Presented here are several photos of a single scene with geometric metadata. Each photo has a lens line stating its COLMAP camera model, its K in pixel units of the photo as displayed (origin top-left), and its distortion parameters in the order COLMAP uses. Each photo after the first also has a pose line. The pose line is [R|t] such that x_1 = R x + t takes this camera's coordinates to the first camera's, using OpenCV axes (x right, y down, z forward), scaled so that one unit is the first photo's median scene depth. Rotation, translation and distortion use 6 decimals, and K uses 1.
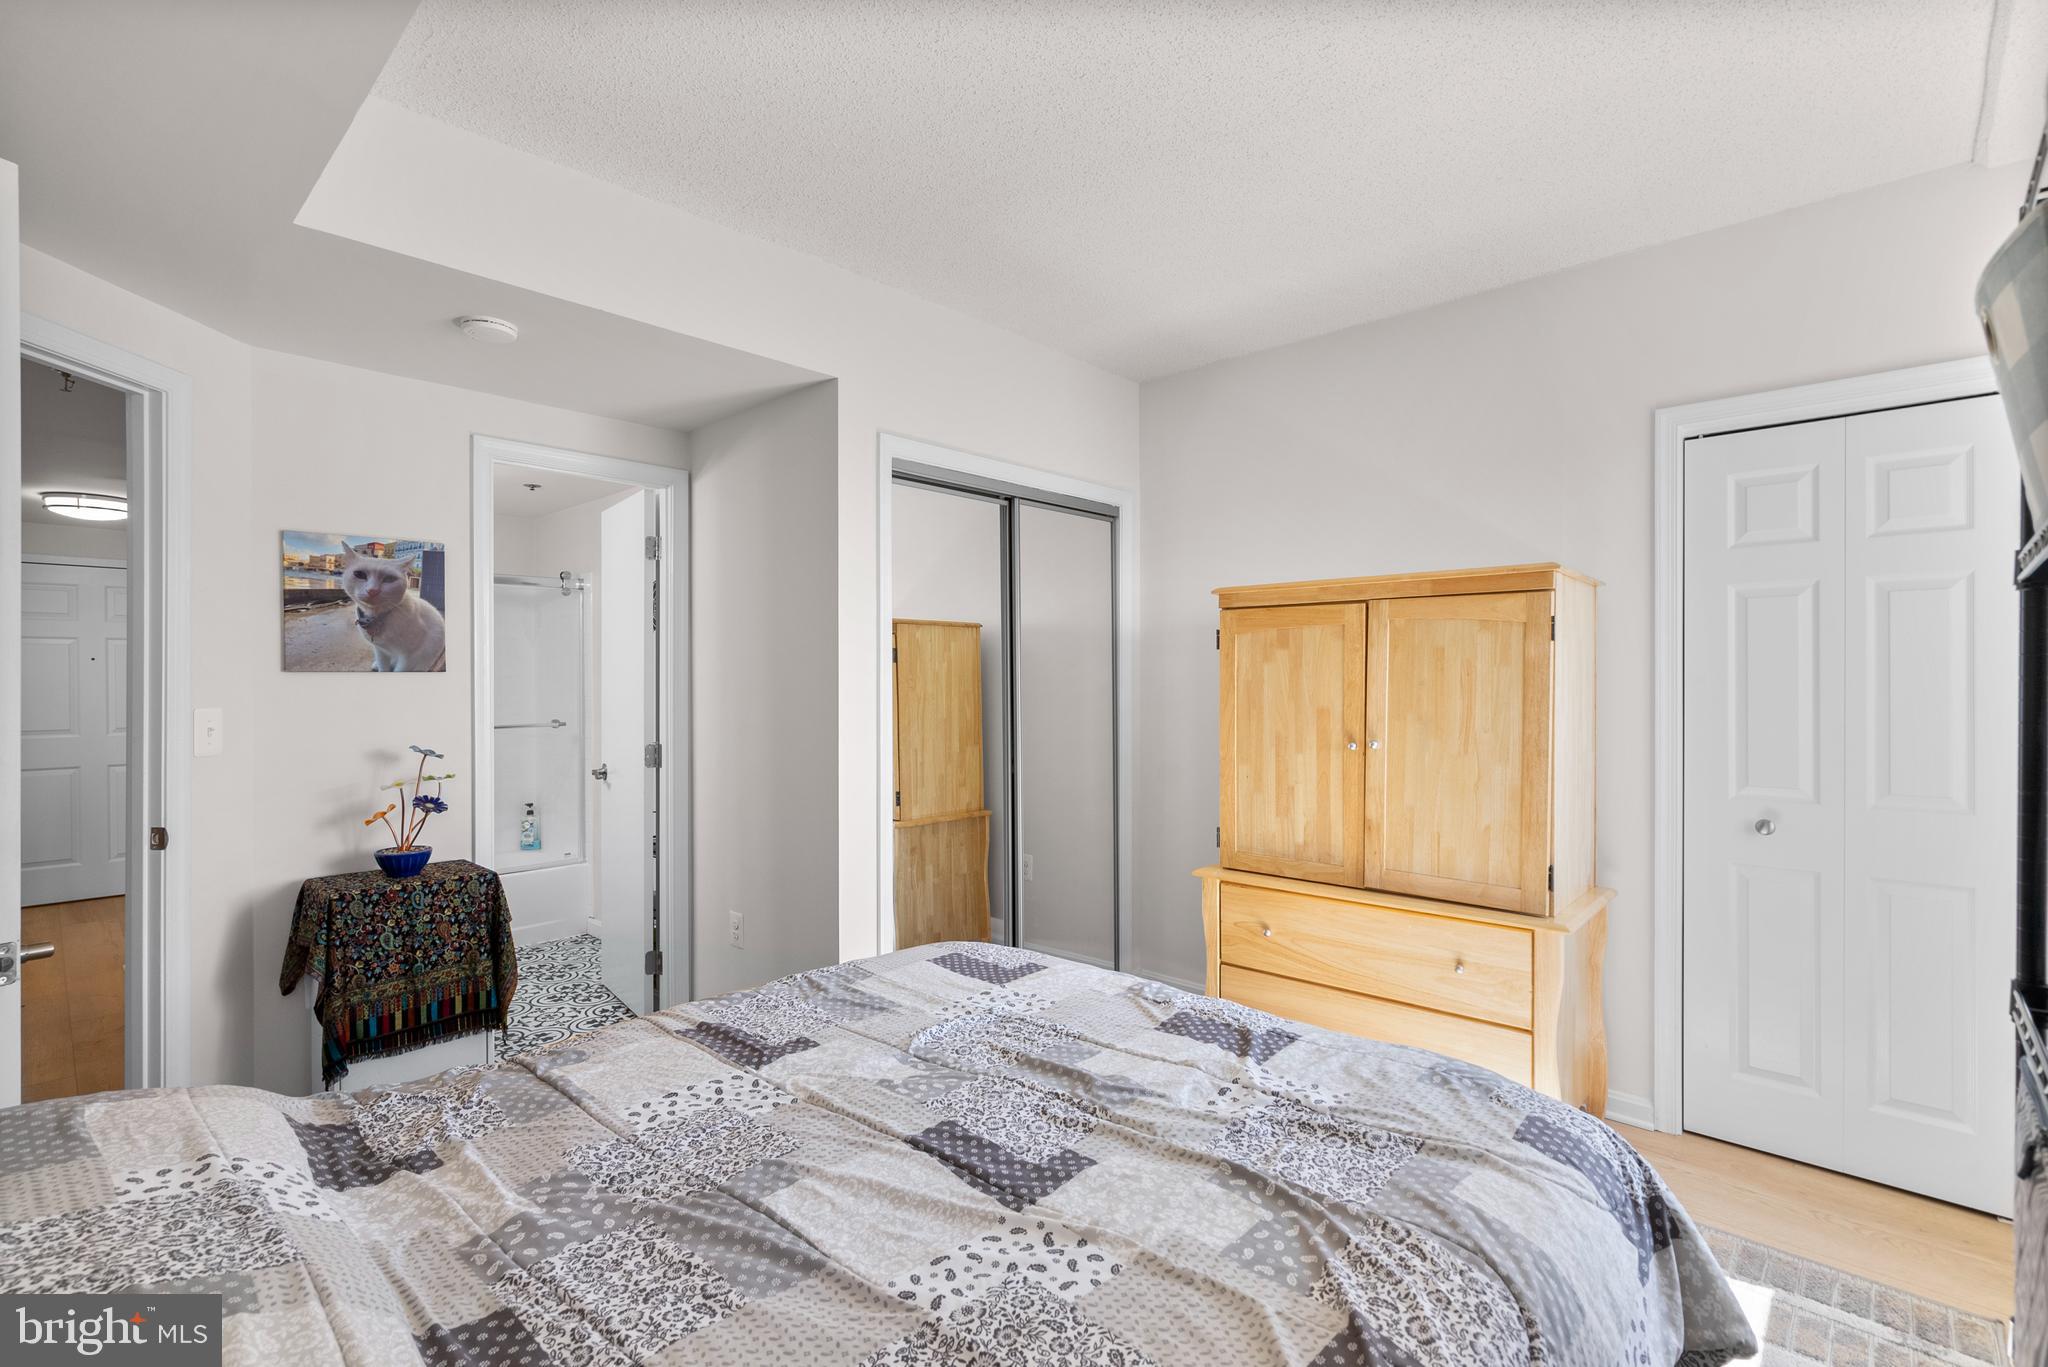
lens RADIAL K [[957.9, 0, 1019.9], [0, 957.9, 679.4], [0, 0, 1]] dist [-0.001646, -0.000156]
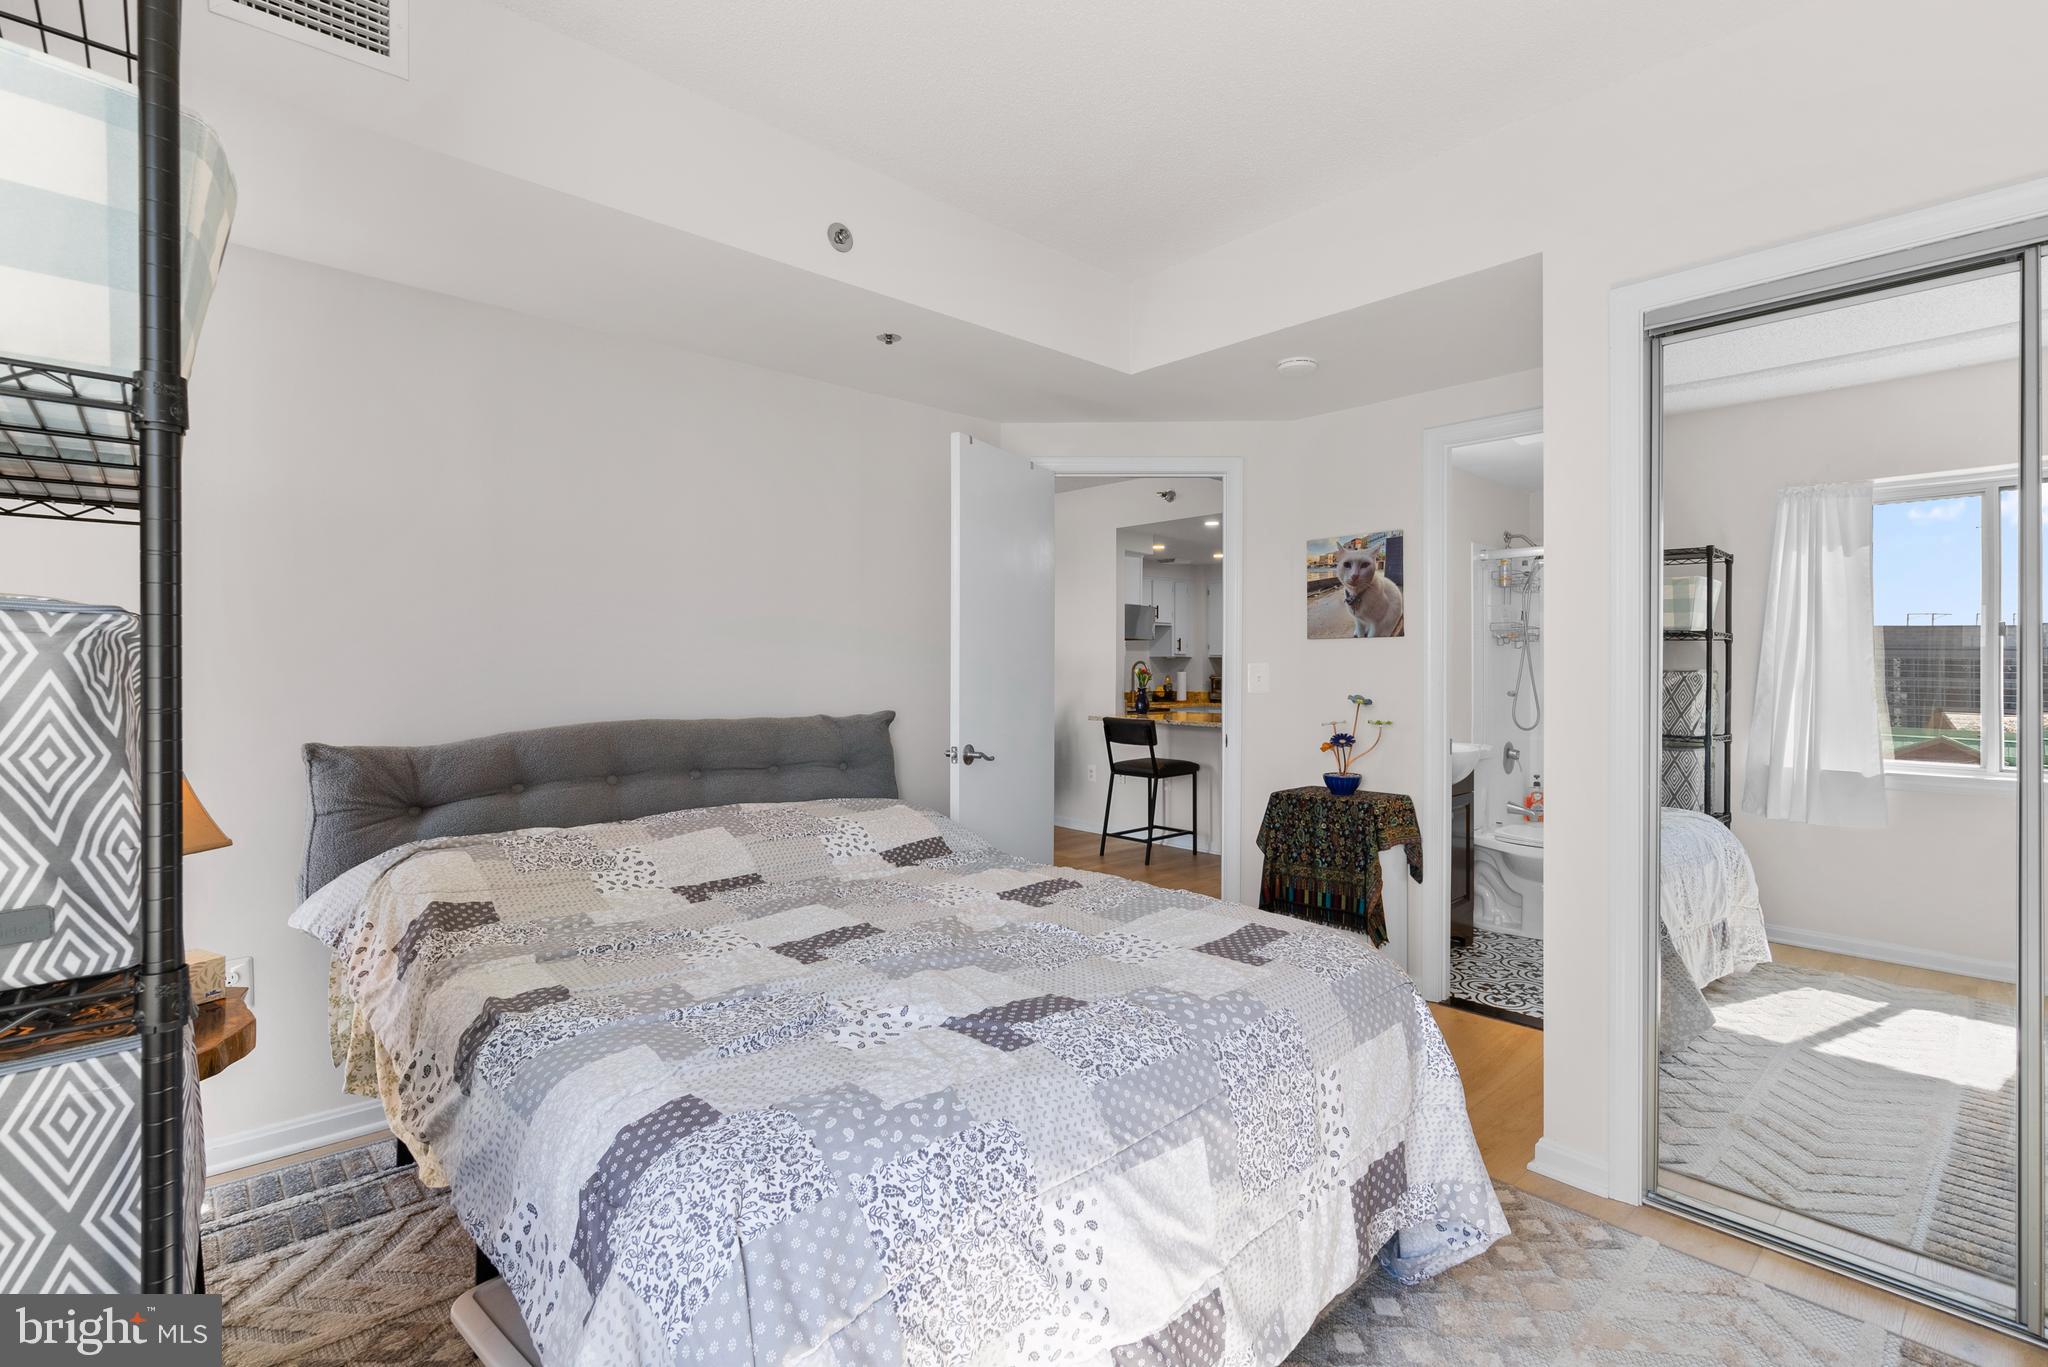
lens RADIAL K [[946.9, 0, 1004.8], [0, 946.9, 651.6], [0, 0, 1]] dist [-0.000261, -0.000008]
pose [[-0.080583, -0.011313, -0.996684, 0.653135], [-0.001614, 0.999936, -0.011220, 0.026464], [0.996747, 0.000704, -0.080596, 0.631107]]
